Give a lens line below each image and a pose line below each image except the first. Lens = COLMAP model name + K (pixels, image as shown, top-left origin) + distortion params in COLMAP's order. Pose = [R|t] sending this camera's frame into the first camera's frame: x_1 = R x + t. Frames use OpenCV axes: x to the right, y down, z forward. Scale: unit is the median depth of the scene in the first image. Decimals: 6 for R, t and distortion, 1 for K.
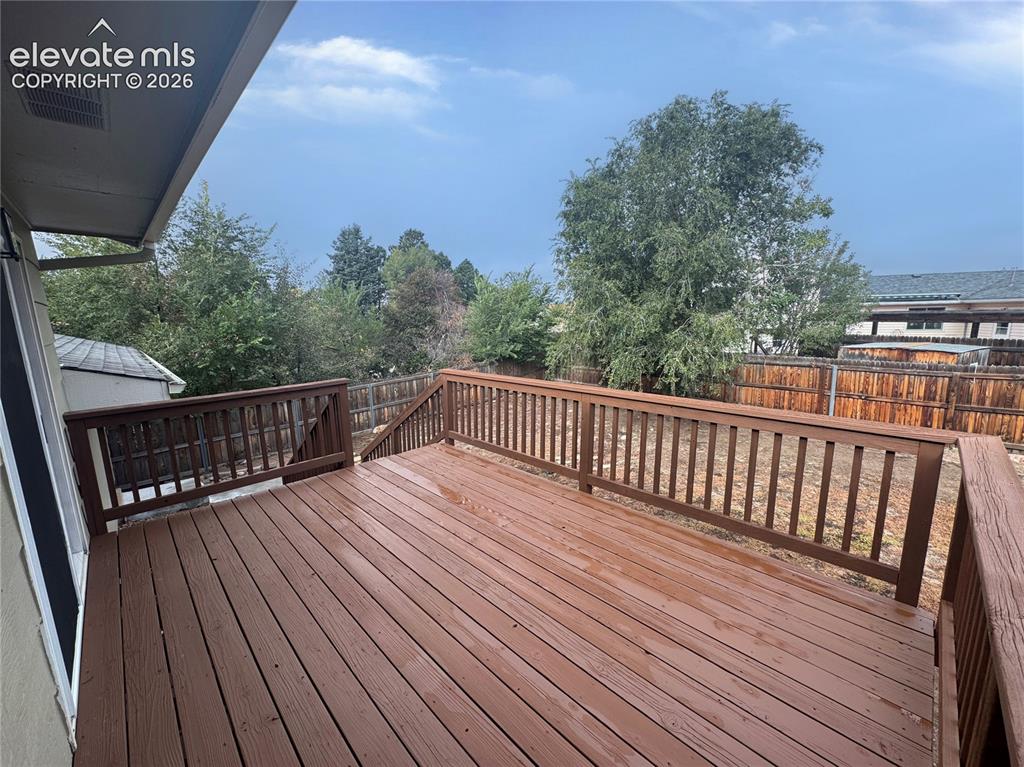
lens RADIAL K [[410.3, 0, 508.0], [0, 410.3, 383.2], [0, 0, 1]] dist [0.000378, -0.000380]
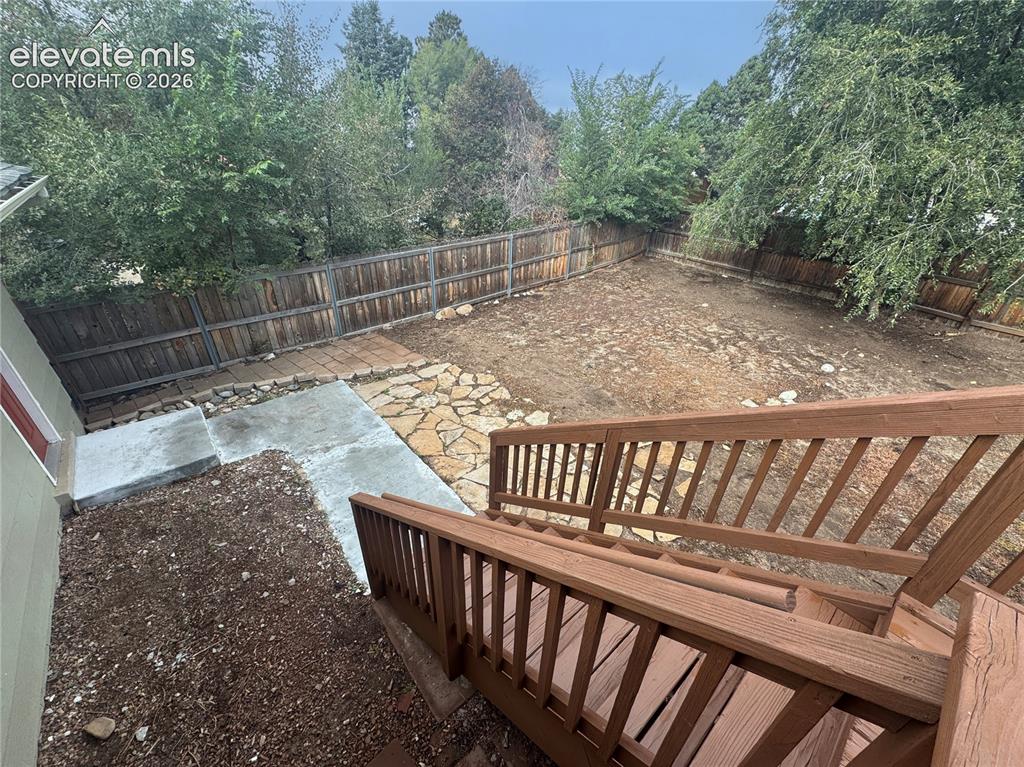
lens RADIAL K [[410.3, 0, 513.3], [0, 410.3, 388.3], [0, 0, 1]] dist [0.000378, -0.000380]
pose [[0.996651, 0.078124, -0.024169, -0.145139], [-0.064533, 0.932888, 0.354338, -0.027889], [0.050229, -0.351591, 0.934805, 0.246675]]
